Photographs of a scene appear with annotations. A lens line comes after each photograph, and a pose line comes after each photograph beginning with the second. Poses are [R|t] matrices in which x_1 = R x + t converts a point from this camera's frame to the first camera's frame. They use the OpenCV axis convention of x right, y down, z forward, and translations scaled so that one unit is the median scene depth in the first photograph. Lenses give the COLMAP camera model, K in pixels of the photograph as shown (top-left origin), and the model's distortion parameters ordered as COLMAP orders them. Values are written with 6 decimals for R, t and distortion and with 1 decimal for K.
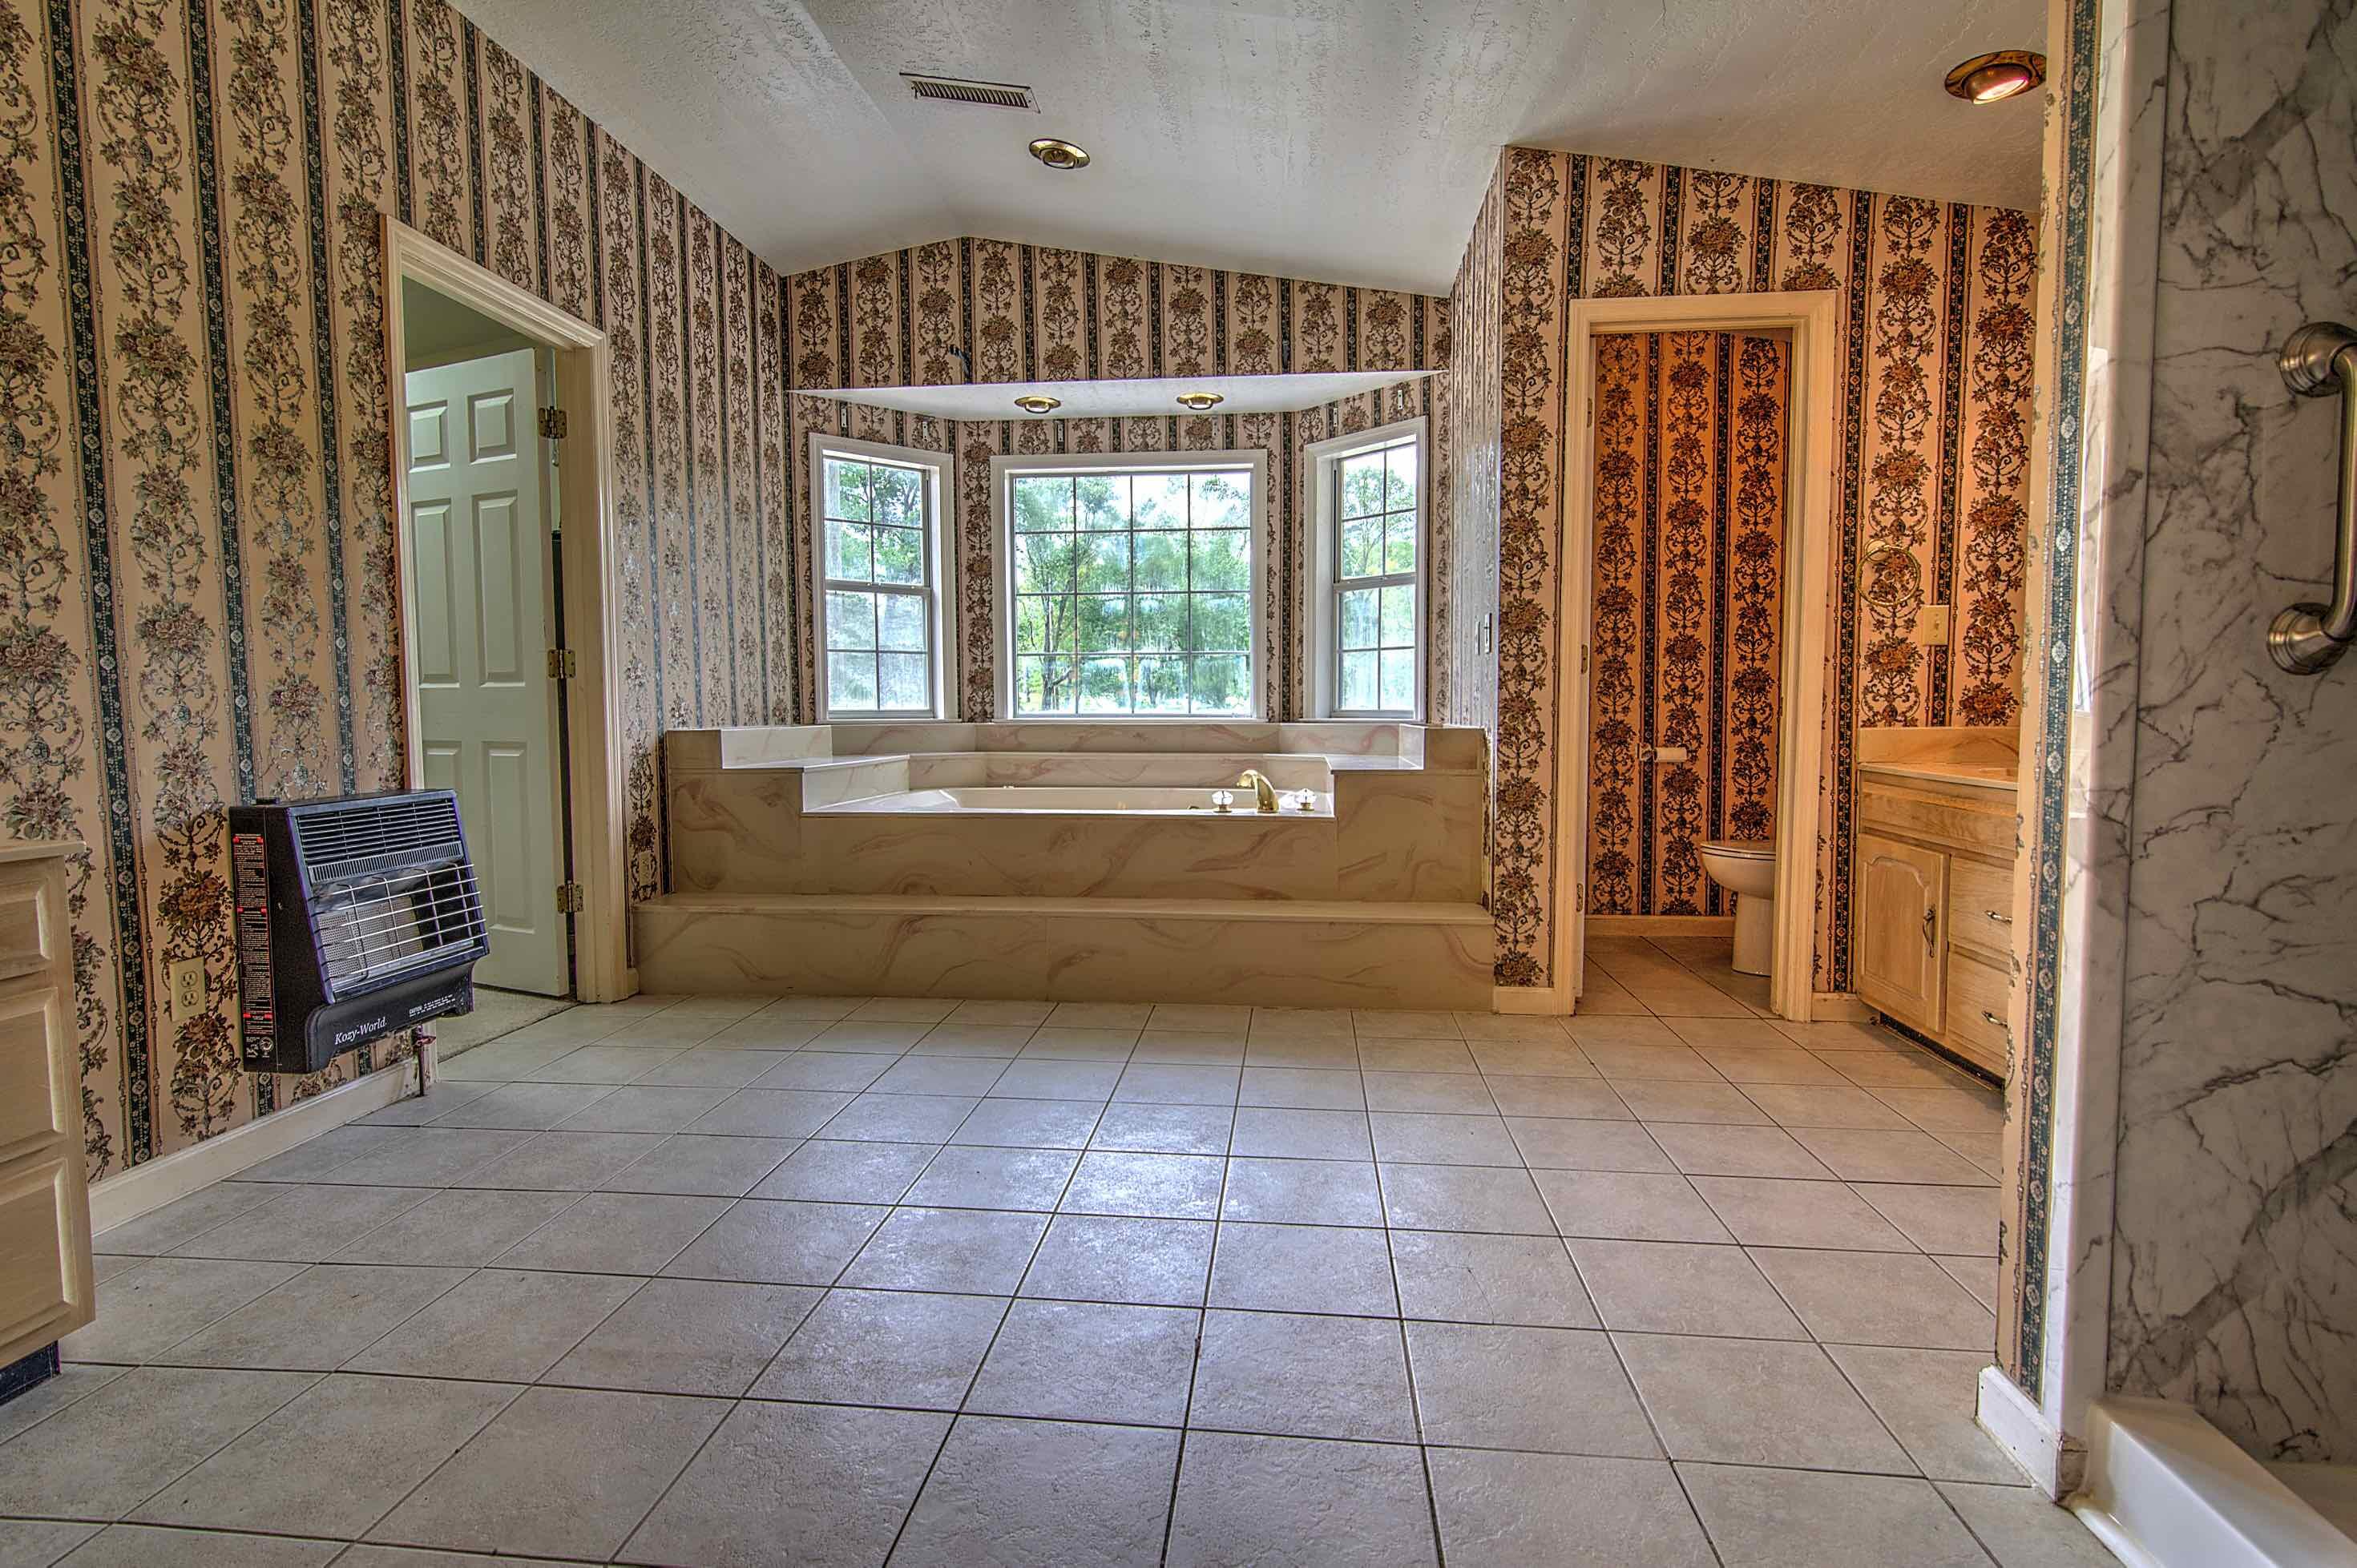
lens RADIAL K [[1122.9, 0, 1178.5], [0, 1122.9, 784.0], [0, 0, 1]] dist [-0.000849, -0.000178]
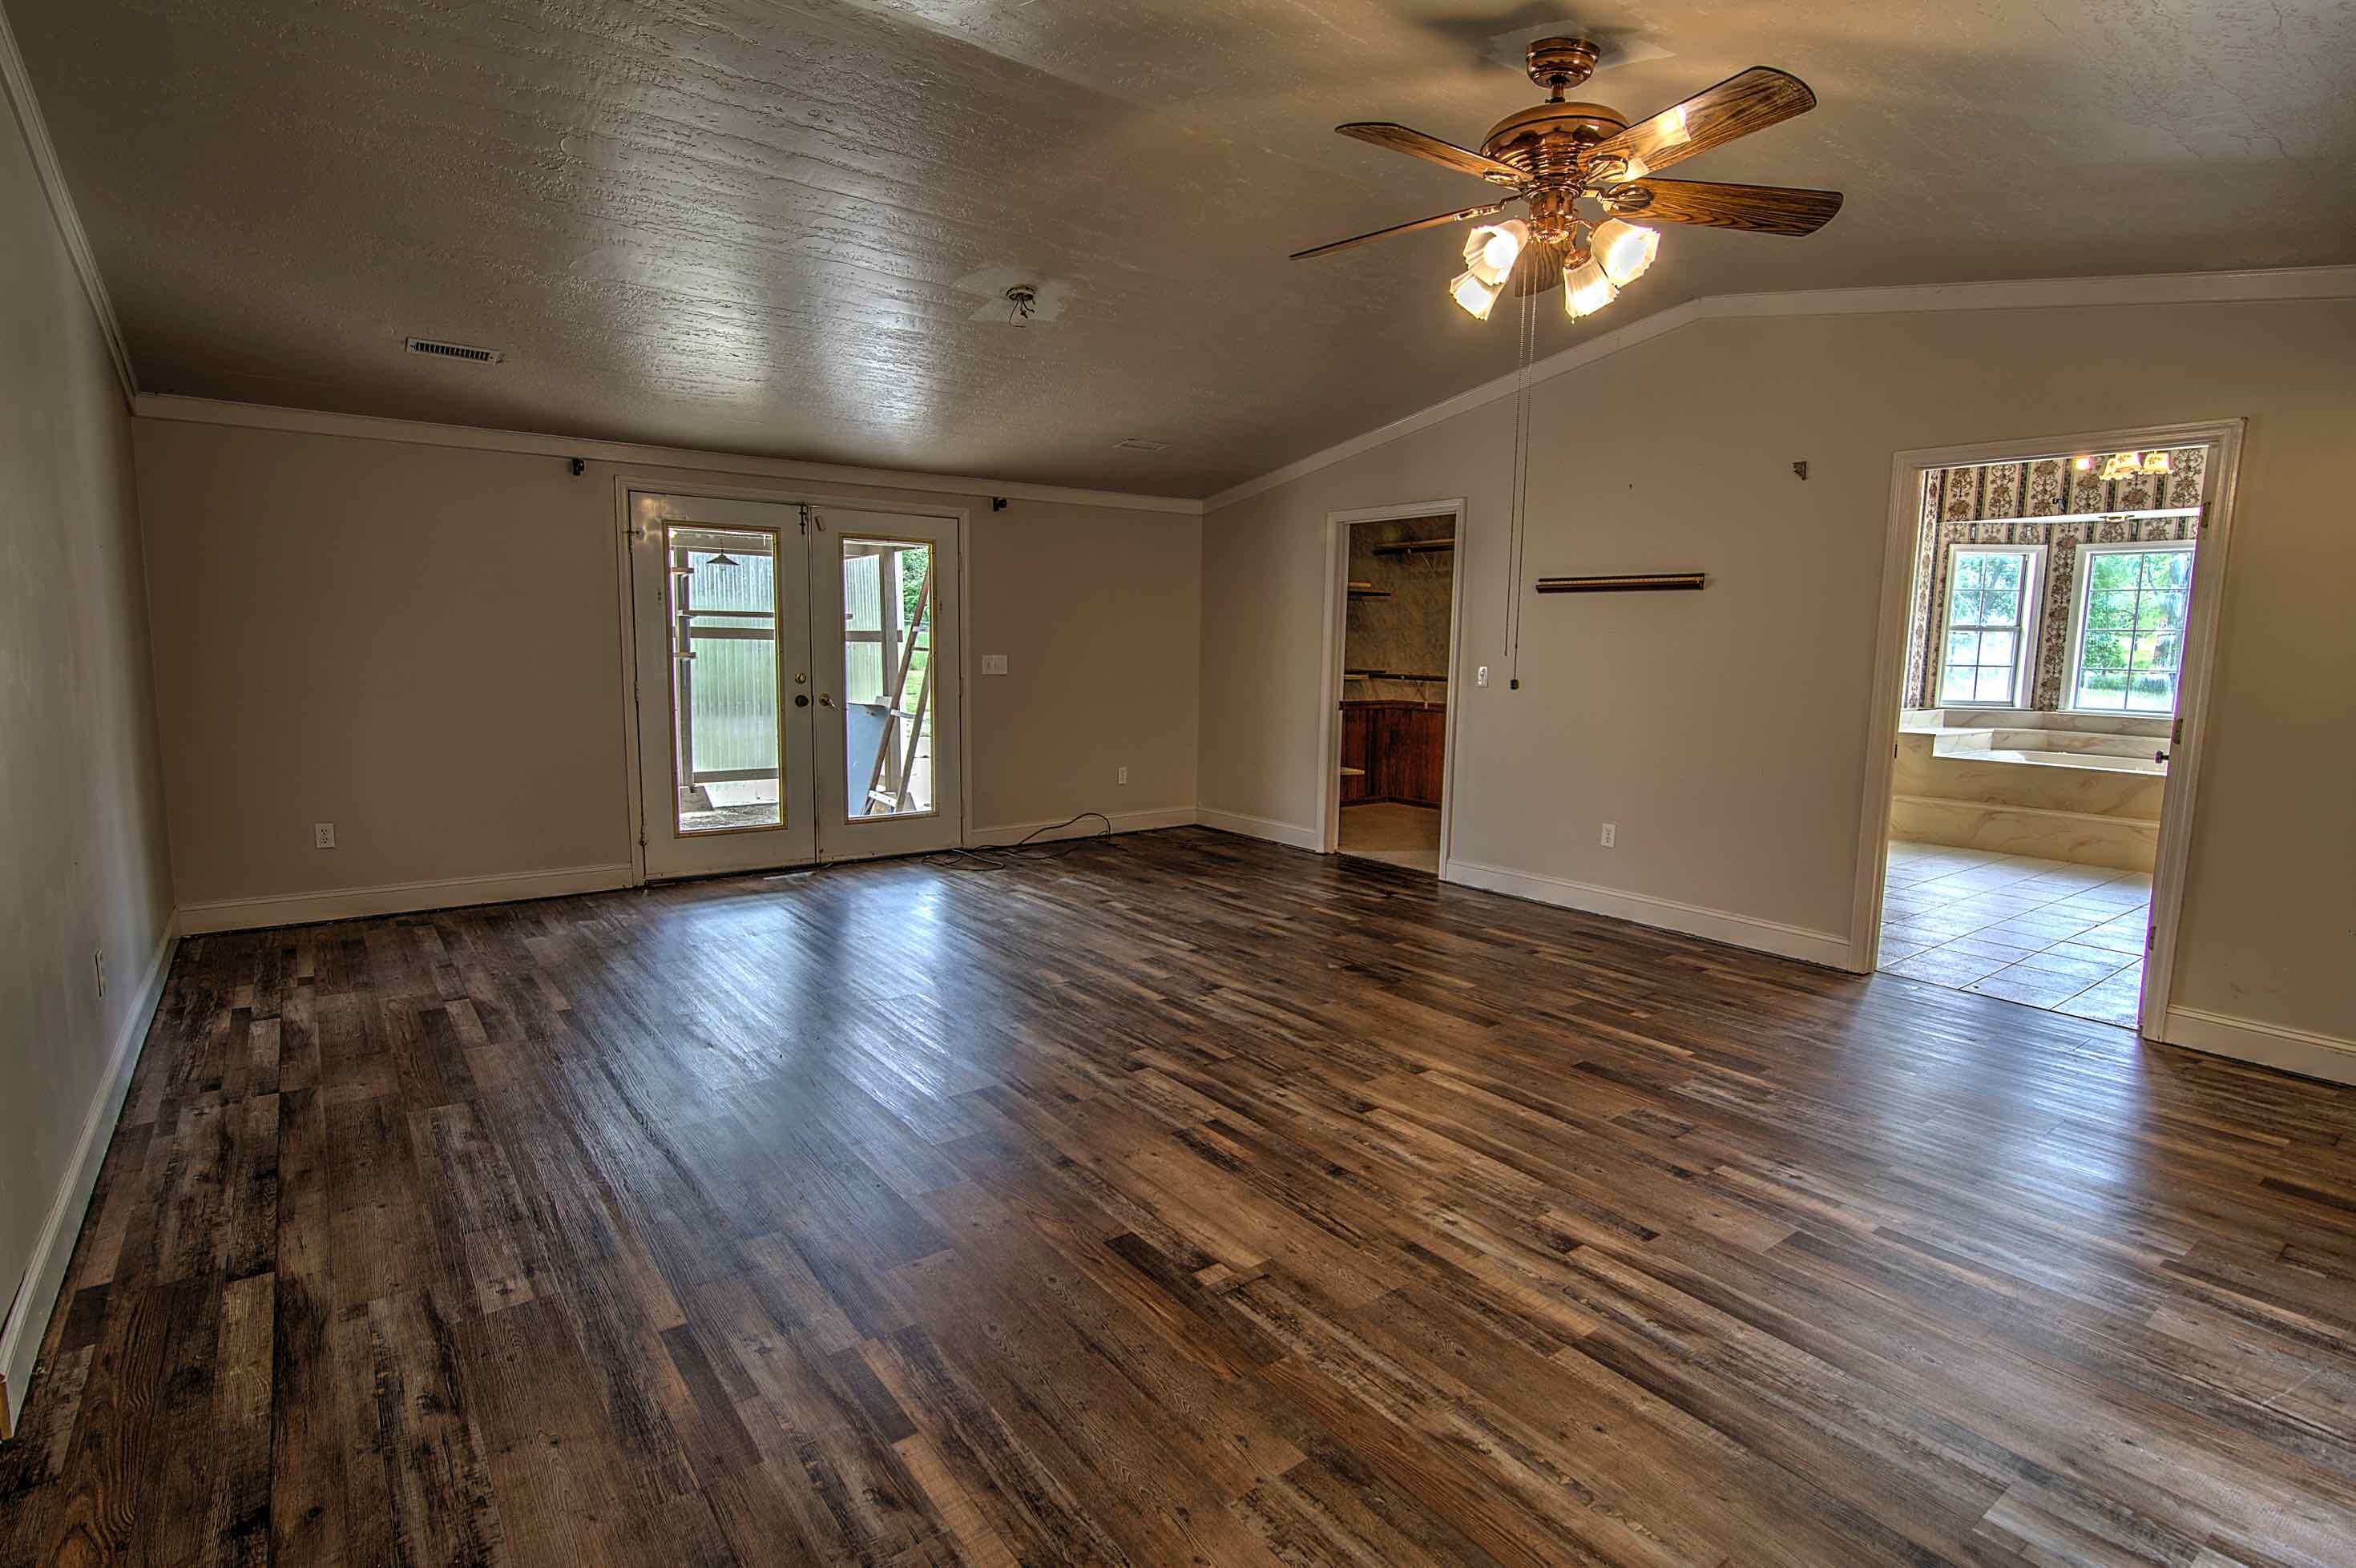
lens RADIAL K [[1155.6, 0, 1178.0], [0, 1155.6, 784.0], [0, 0, 1]] dist [0.002035, -0.001143]
pose [[0.679448, 0.107714, -0.725774, 0.206532], [-0.063665, 0.994090, 0.087934, -0.018502], [0.730956, -0.013540, 0.682290, -1.124727]]
